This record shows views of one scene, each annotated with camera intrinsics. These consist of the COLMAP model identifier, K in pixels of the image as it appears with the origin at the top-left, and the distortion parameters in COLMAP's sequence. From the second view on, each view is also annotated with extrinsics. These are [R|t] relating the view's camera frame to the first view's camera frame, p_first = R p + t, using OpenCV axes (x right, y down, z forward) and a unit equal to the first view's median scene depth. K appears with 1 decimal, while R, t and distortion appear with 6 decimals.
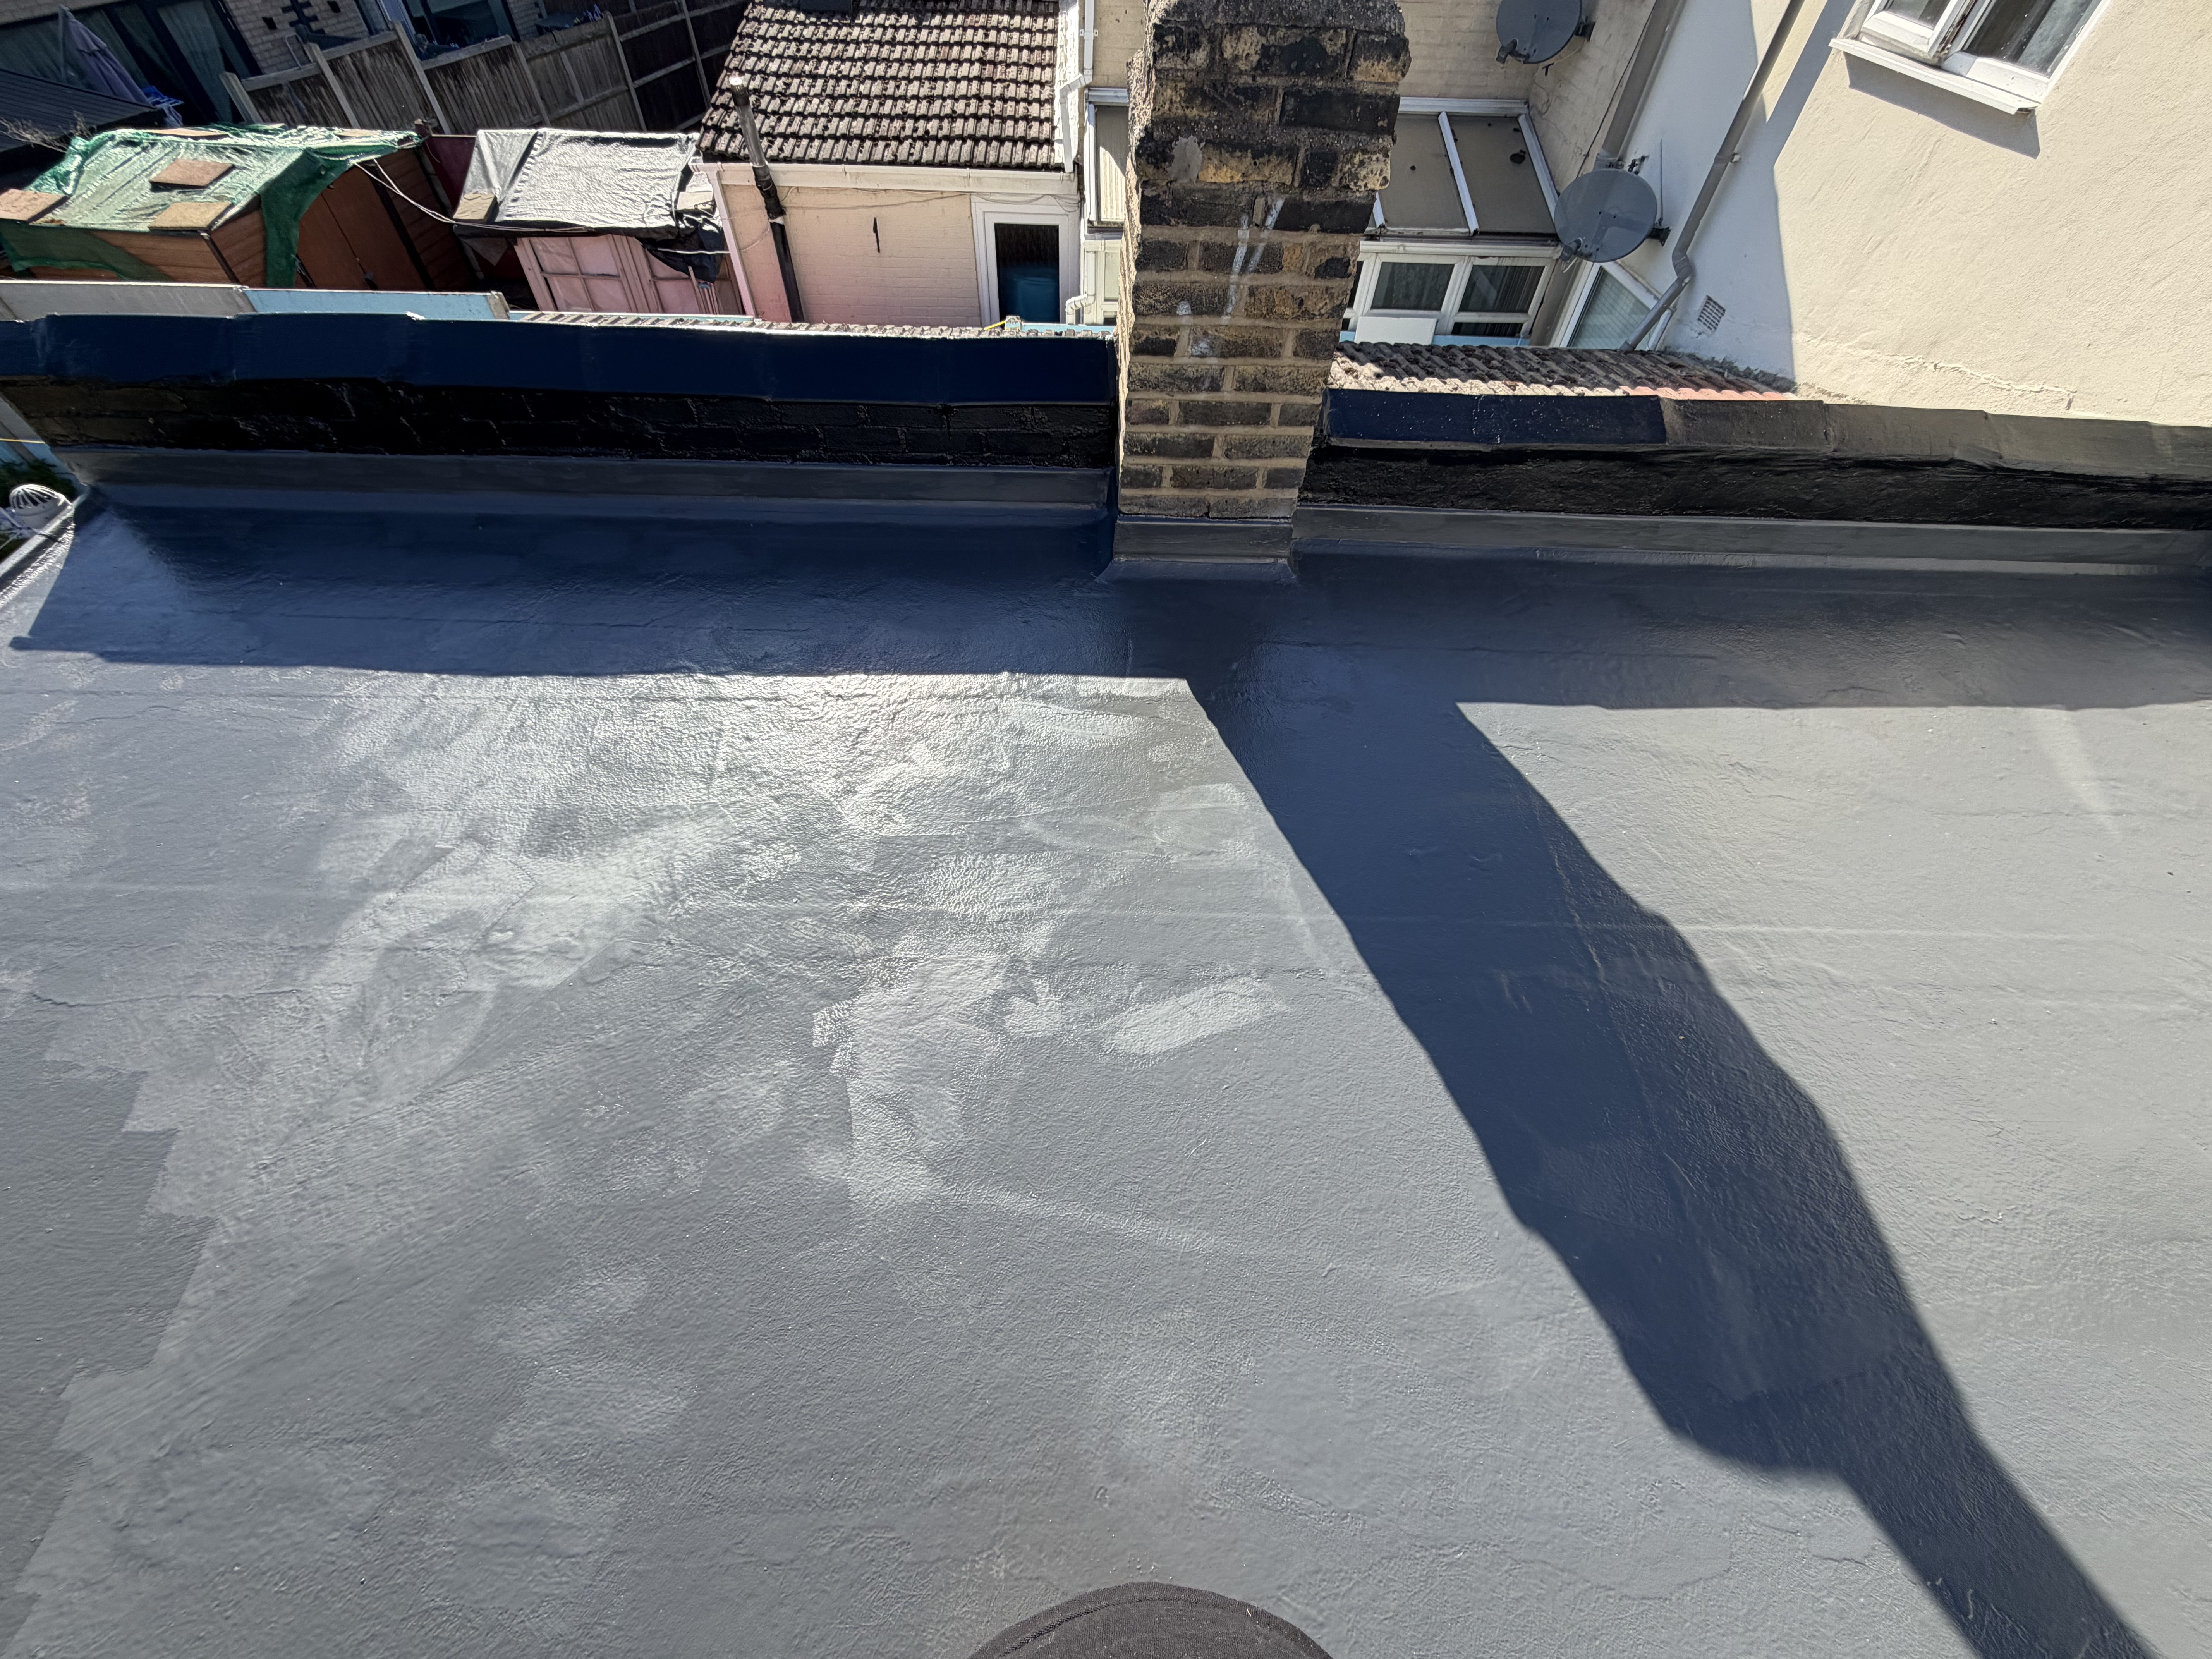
lens RADIAL K [[875.0, 0, 1099.5], [0, 875.0, 828.2], [0, 0, 1]] dist [0.000093, 0.000067]
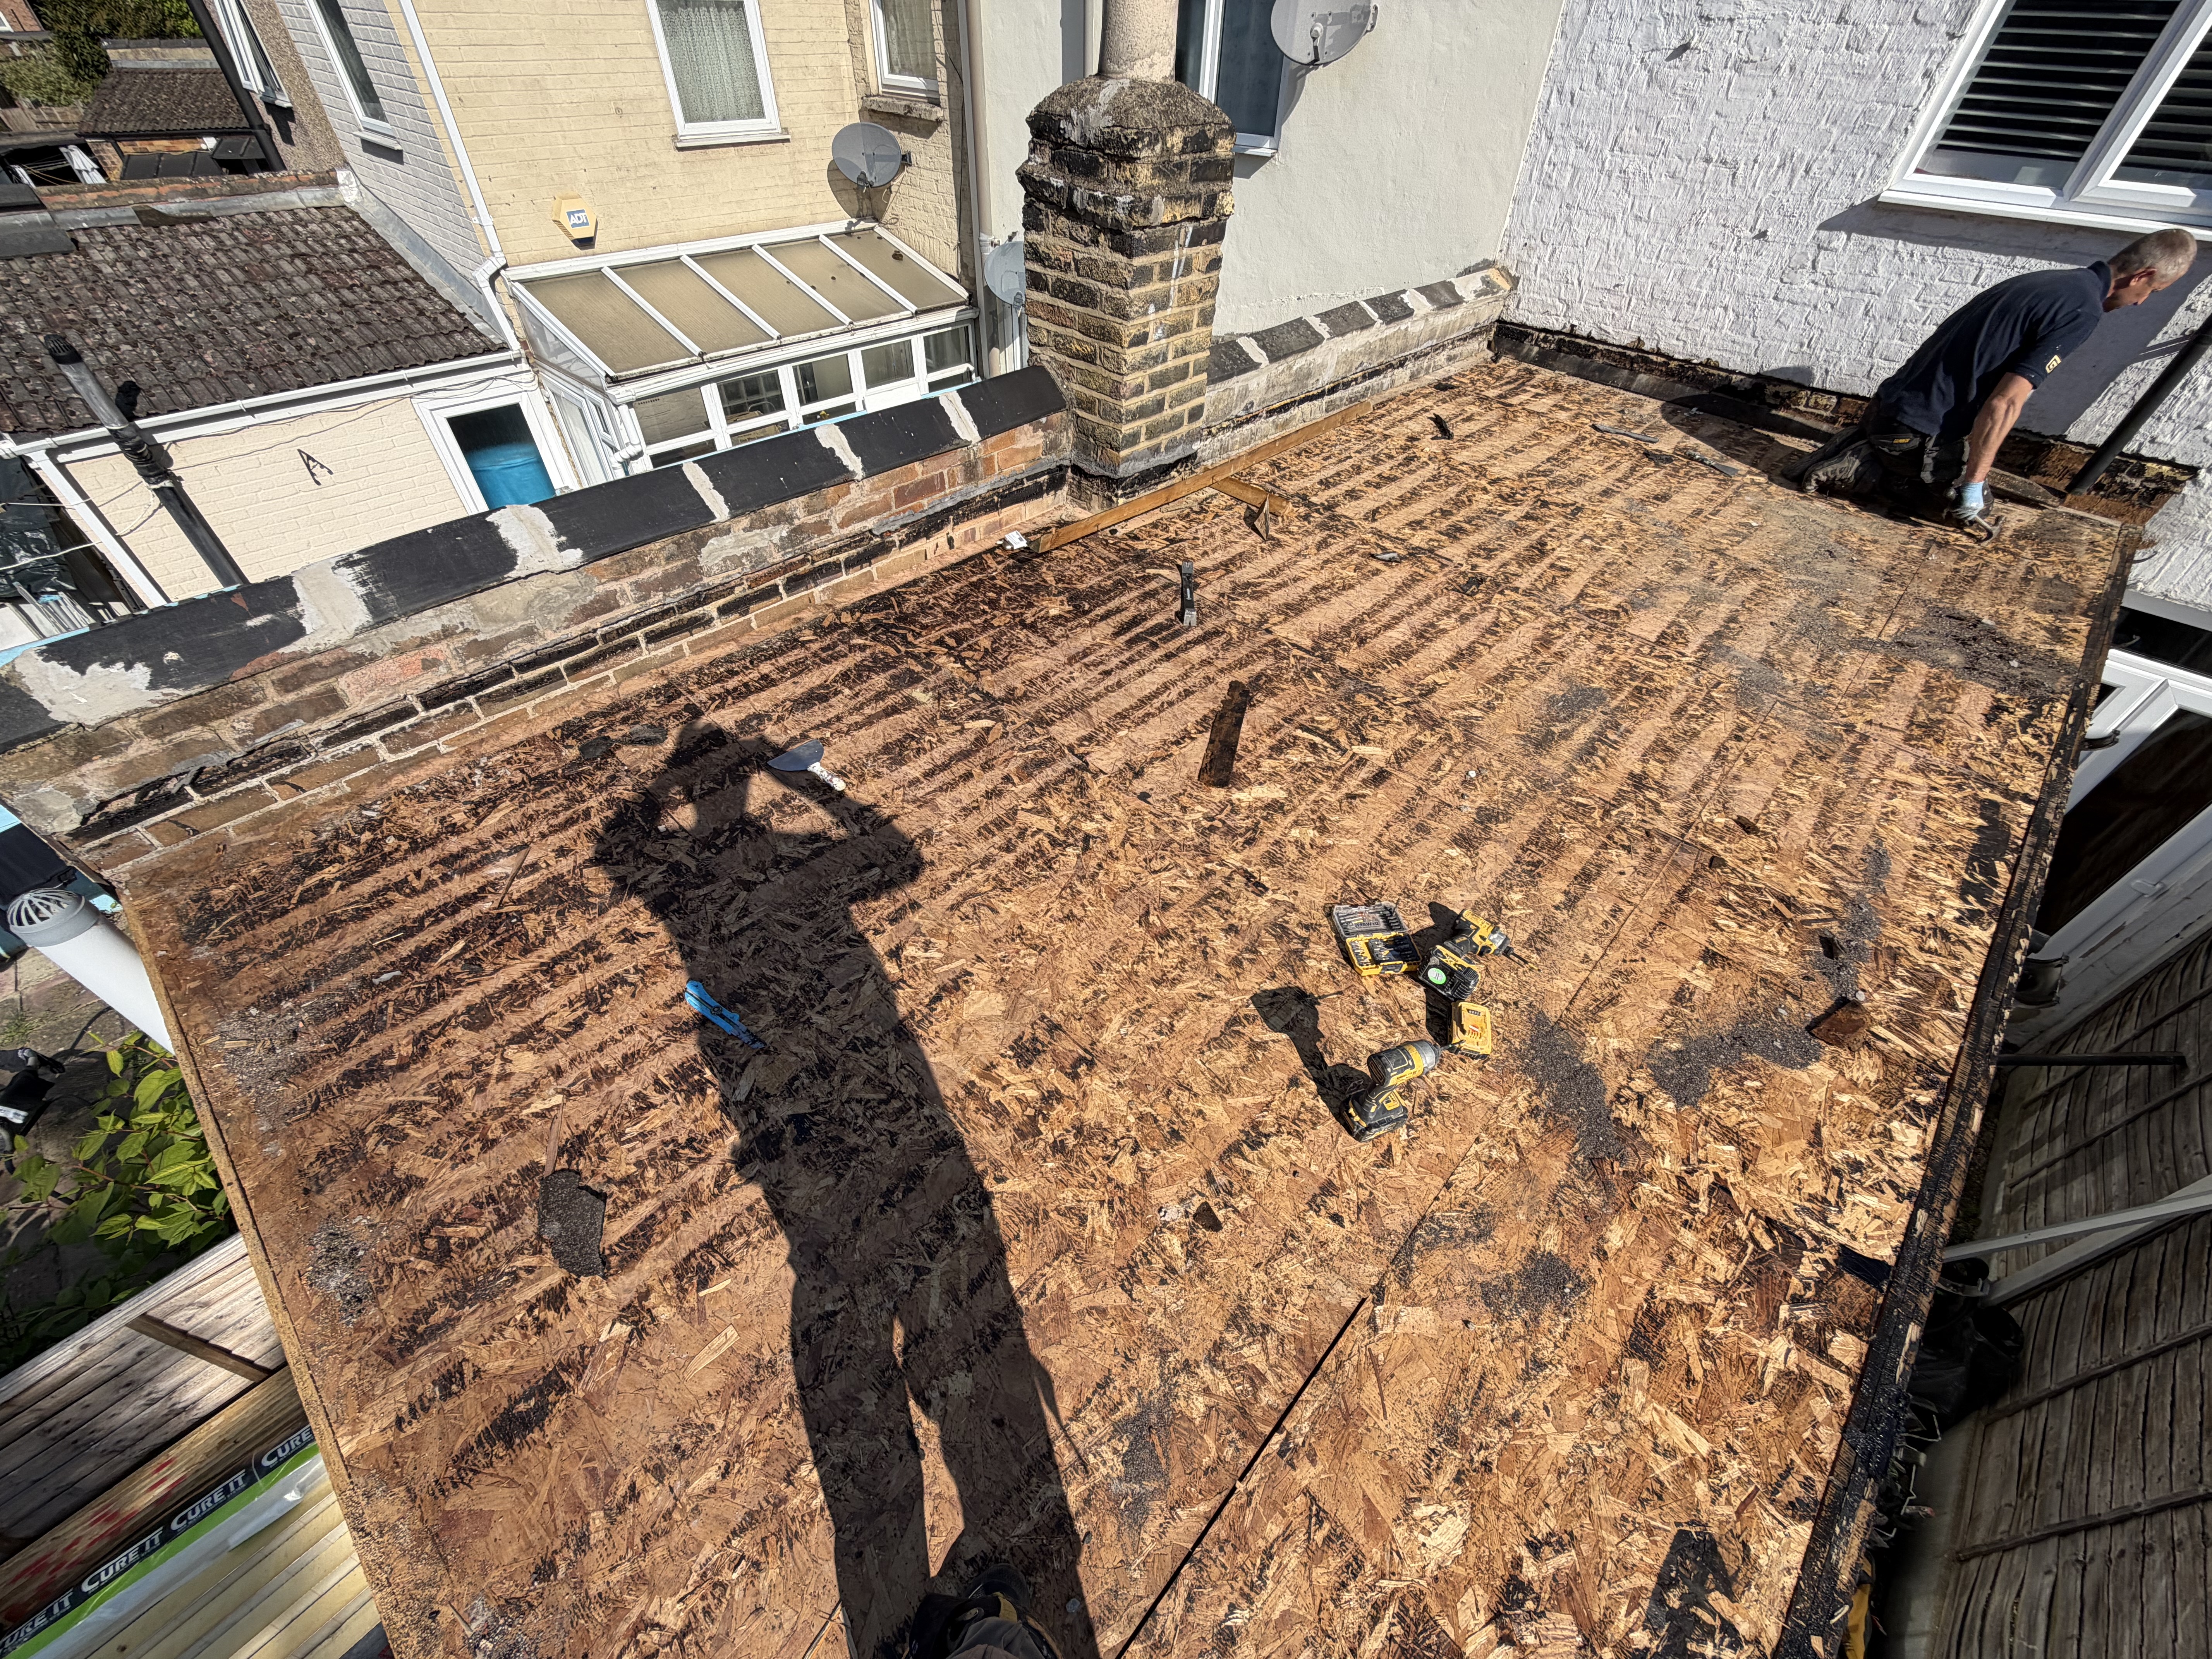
lens RADIAL K [[875.0, 0, 1100.6], [0, 875.0, 830.4], [0, 0, 1]] dist [0.000093, 0.000067]
pose [[0.702554, -0.501593, 0.504800, -1.070277], [0.552234, 0.831681, 0.057827, 0.012697], [-0.448838, 0.238141, 0.861298, -0.035585]]
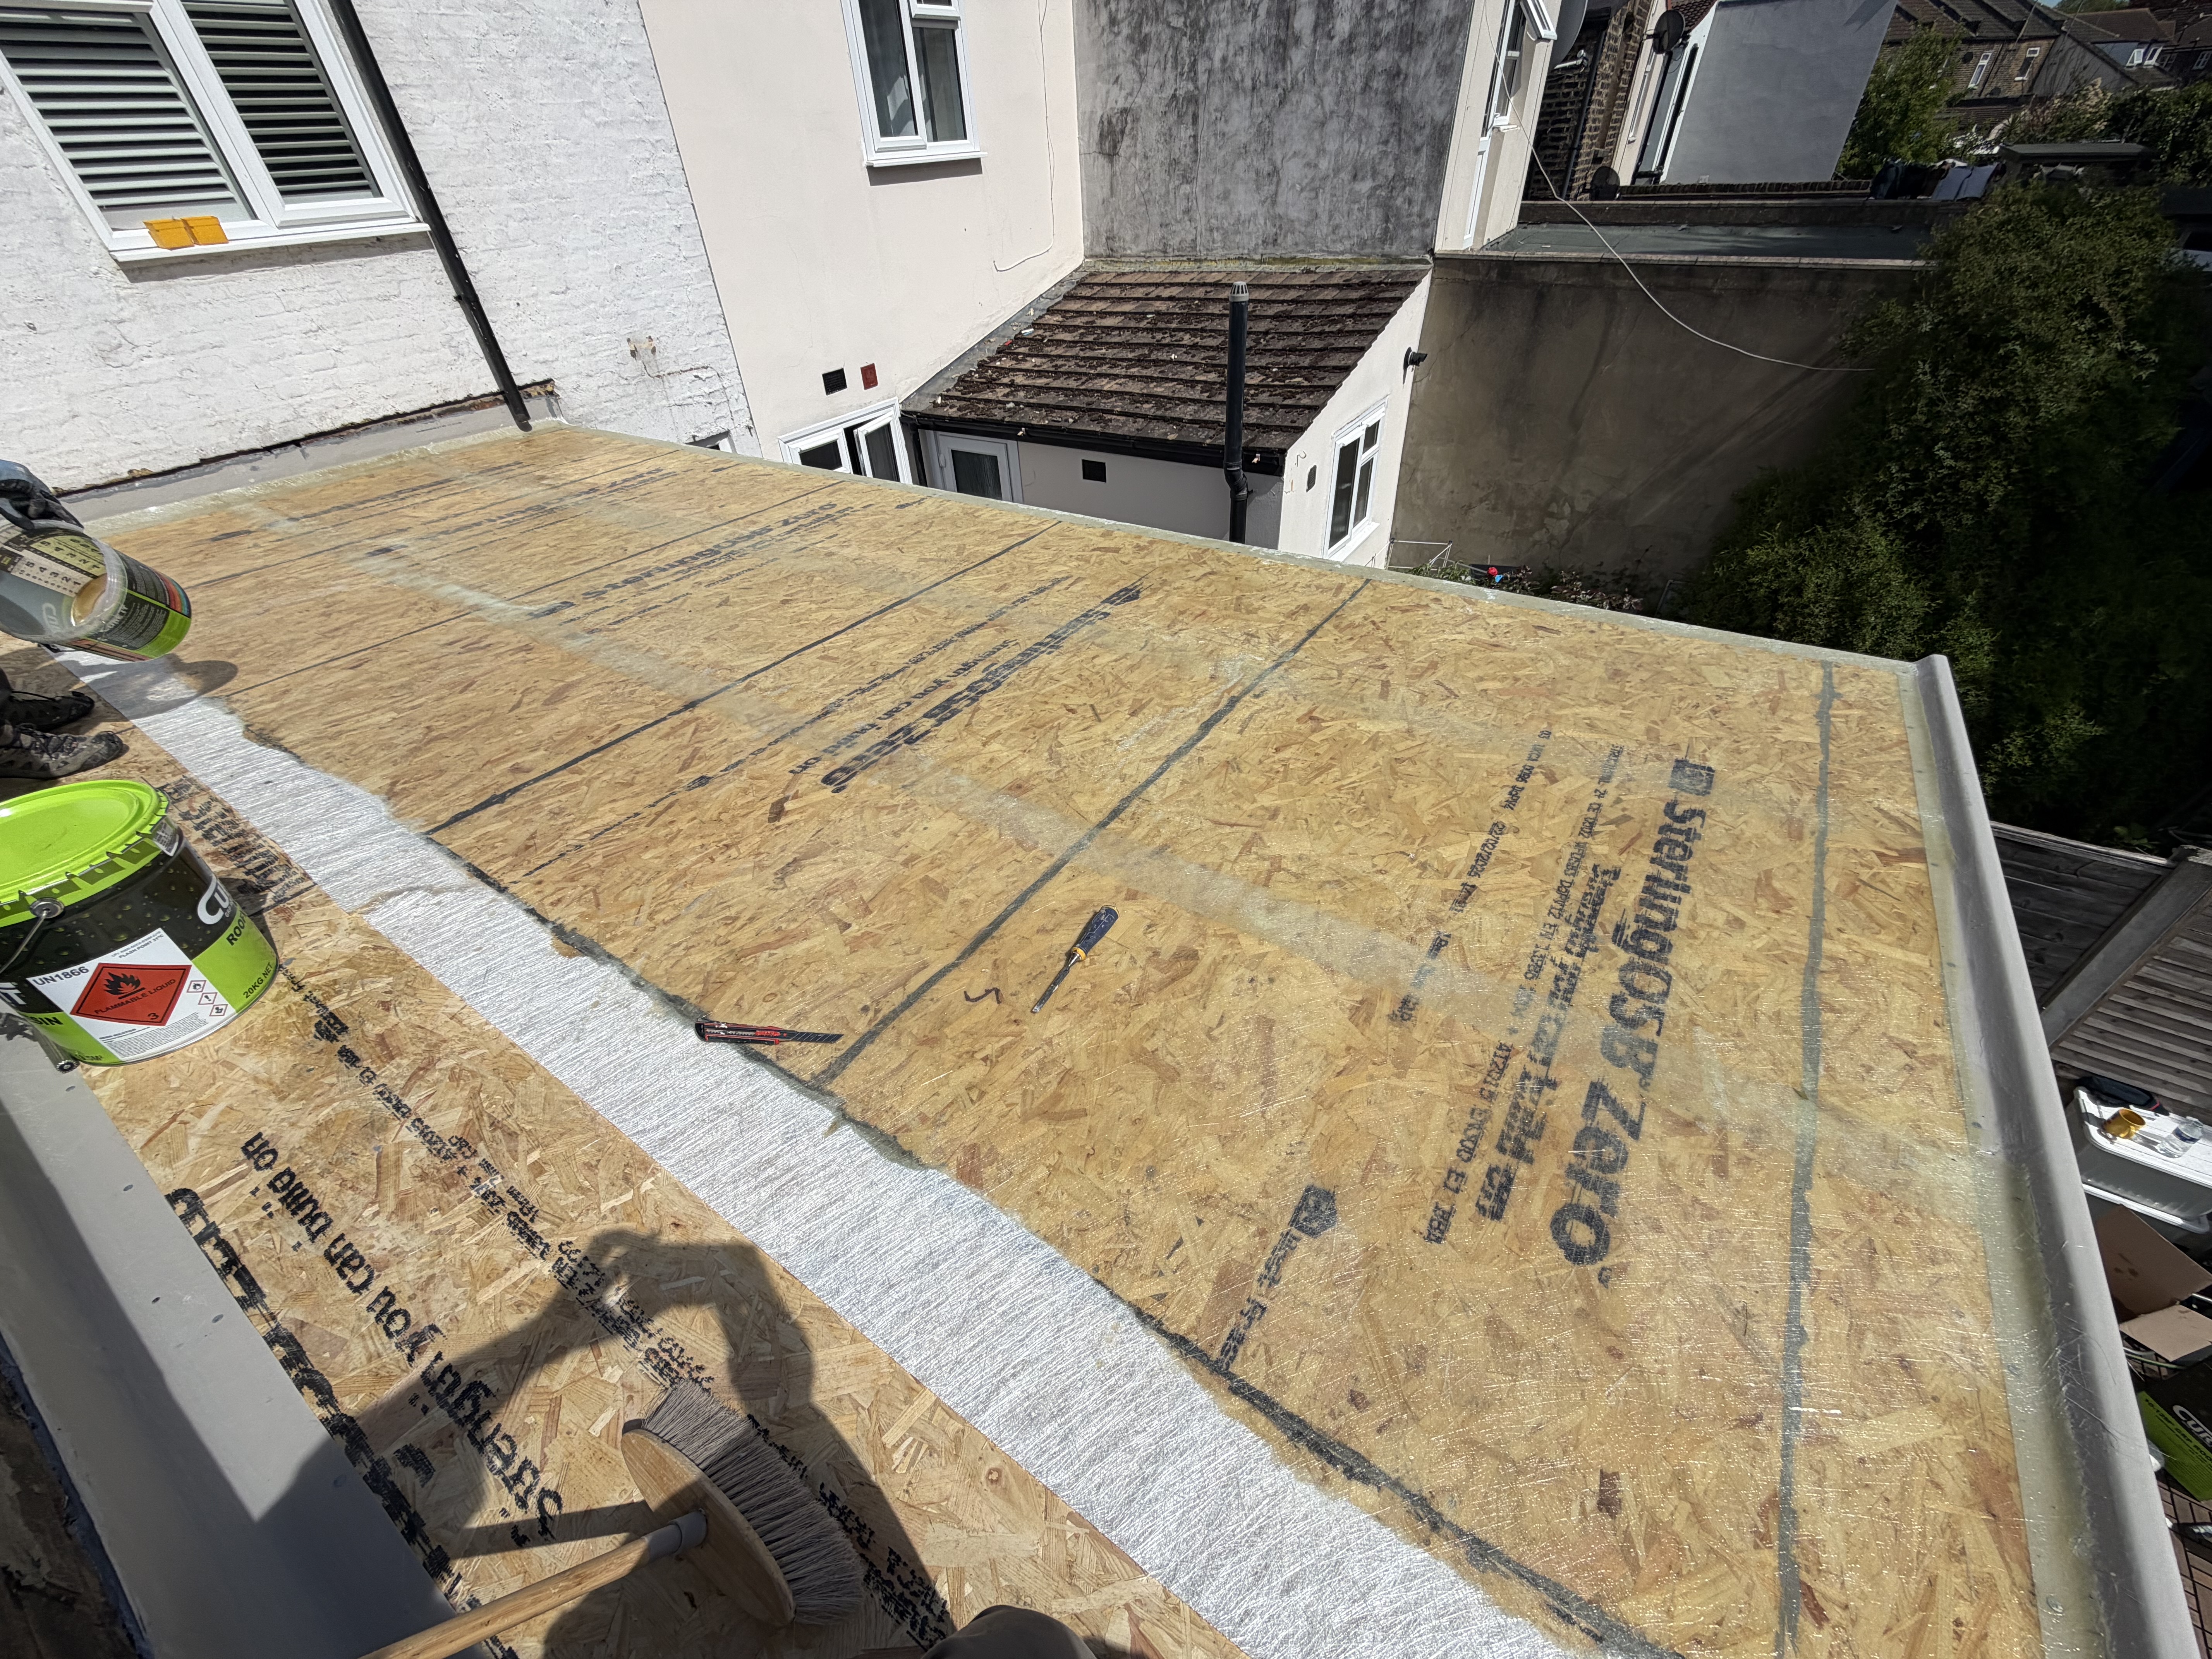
lens RADIAL K [[875.0, 0, 1096.4], [0, 875.0, 827.0], [0, 0, 1]] dist [0.000093, 0.000067]
pose [[-0.830351, -0.332927, 0.446852, -1.034321], [0.451964, 0.066691, 0.889540, -0.637584], [-0.325953, 0.940591, 0.095094, 0.724816]]
